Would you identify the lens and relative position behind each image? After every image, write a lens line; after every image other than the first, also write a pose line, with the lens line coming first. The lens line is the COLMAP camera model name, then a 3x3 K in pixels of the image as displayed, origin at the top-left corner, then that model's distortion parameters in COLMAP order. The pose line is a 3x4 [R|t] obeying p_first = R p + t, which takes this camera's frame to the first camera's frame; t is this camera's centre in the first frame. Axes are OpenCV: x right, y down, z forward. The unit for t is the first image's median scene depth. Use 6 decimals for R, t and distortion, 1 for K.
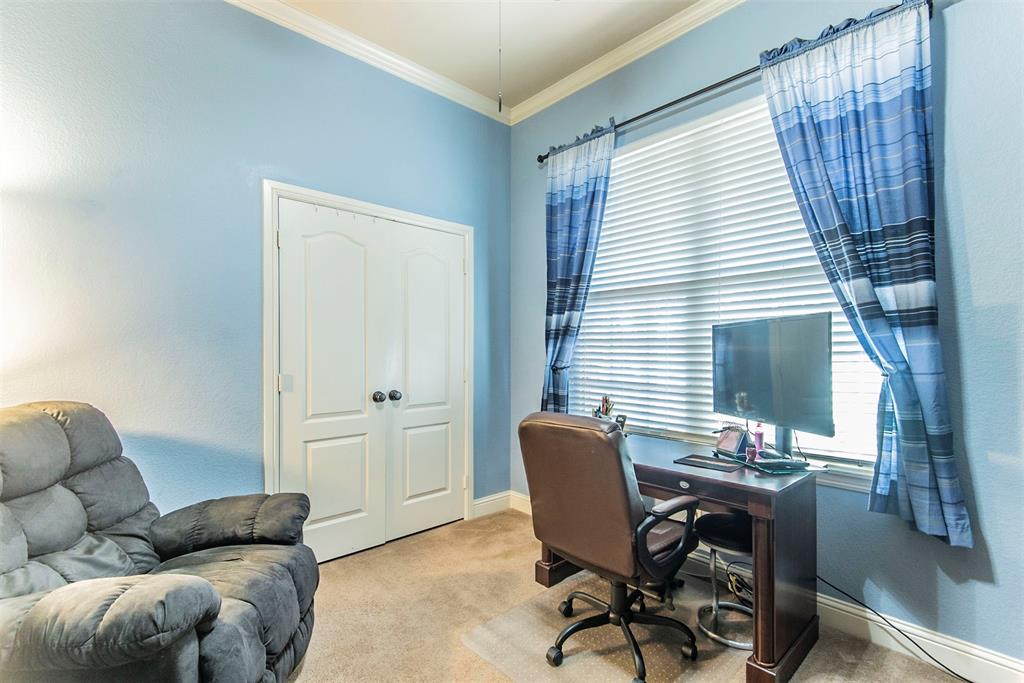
lens RADIAL K [[463.2, 0, 512.1], [0, 463.2, 345.4], [0, 0, 1]] dist [0.034637, -0.021489]
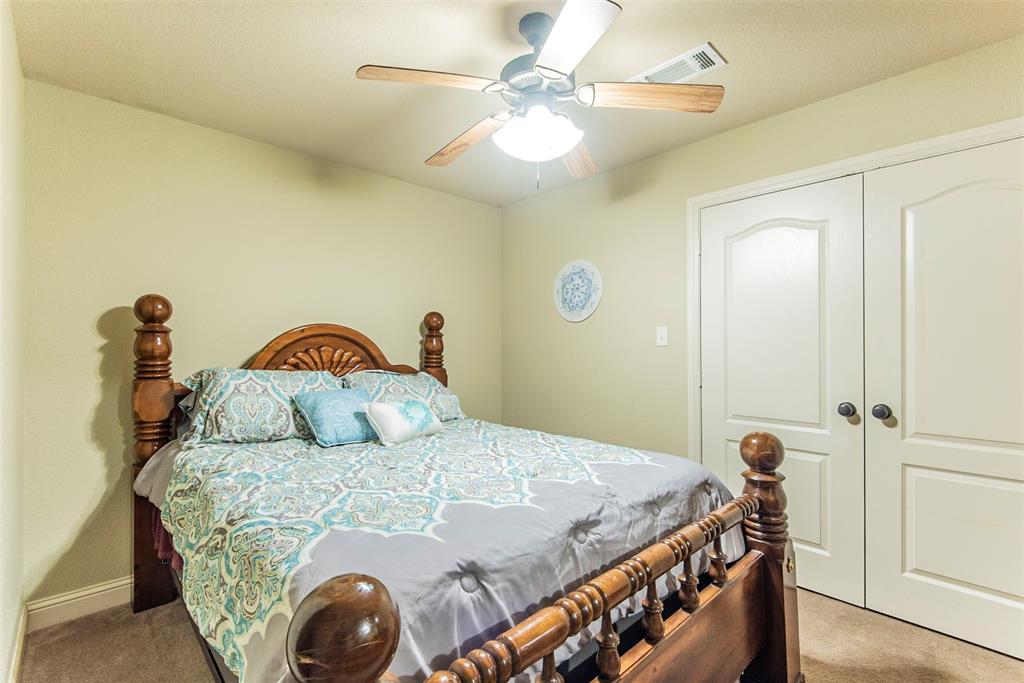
lens RADIAL K [[463.2, 0, 512.1], [0, 463.2, 345.4], [0, 0, 1]] dist [0.034637, -0.021489]
pose [[0.017695, -0.001550, -0.999842, 0.452389], [0.005418, 0.999984, -0.001455, 0.002955], [0.999829, -0.005391, 0.017703, 0.424138]]
